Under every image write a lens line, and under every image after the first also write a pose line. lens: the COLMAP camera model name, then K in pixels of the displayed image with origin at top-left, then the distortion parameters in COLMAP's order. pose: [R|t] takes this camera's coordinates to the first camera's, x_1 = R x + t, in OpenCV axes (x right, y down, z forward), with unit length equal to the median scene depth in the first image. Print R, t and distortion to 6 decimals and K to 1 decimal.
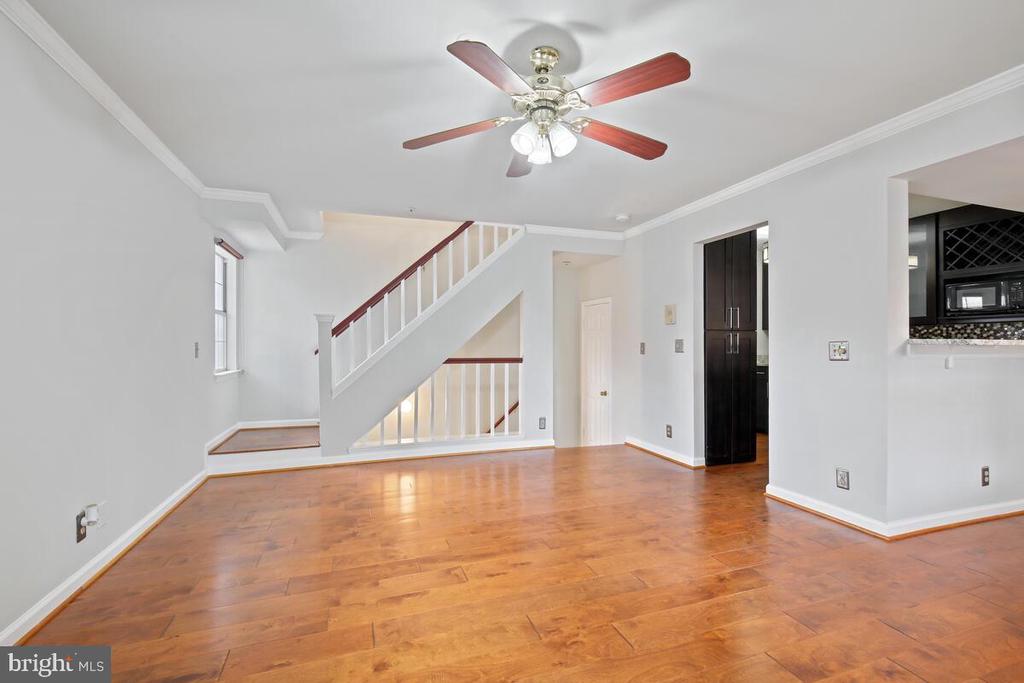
lens RADIAL K [[453.0, 0, 514.0], [0, 453.0, 345.4], [0, 0, 1]] dist [-0.001568, -0.000441]
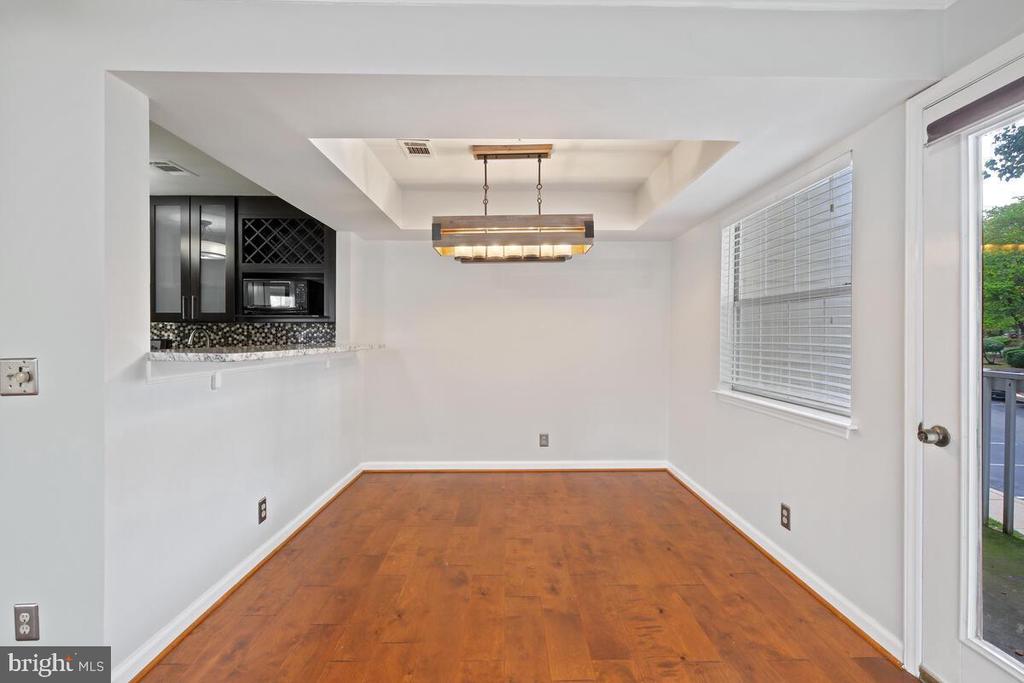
lens RADIAL K [[452.5, 0, 511.6], [0, 452.5, 336.7], [0, 0, 1]] dist [-0.000830, -0.000047]
pose [[0.329703, -0.004589, 0.944073, 0.284799], [-0.002106, 0.999982, 0.005597, -0.025607], [-0.944082, -0.003833, 0.329688, 0.203680]]
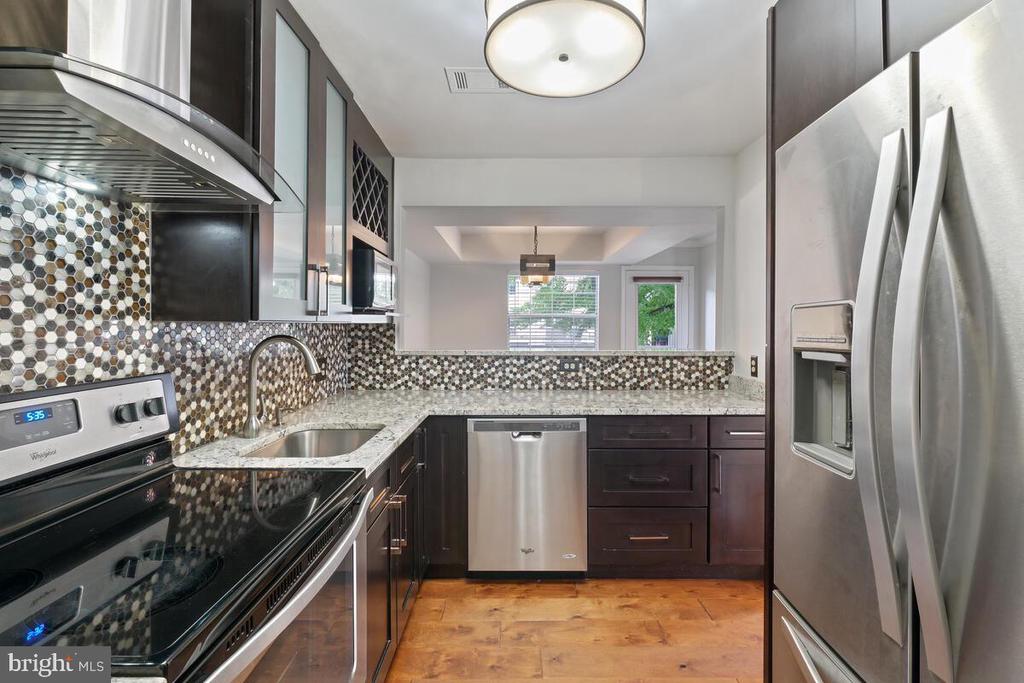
lens RADIAL K [[452.5, 0, 511.6], [0, 452.5, 336.7], [0, 0, 1]] dist [-0.000830, -0.000047]
pose [[-0.940963, -0.011208, 0.338323, 0.624267], [-0.003119, 0.999696, 0.024442, -0.046413], [-0.338495, 0.021944, -0.940712, 1.434231]]
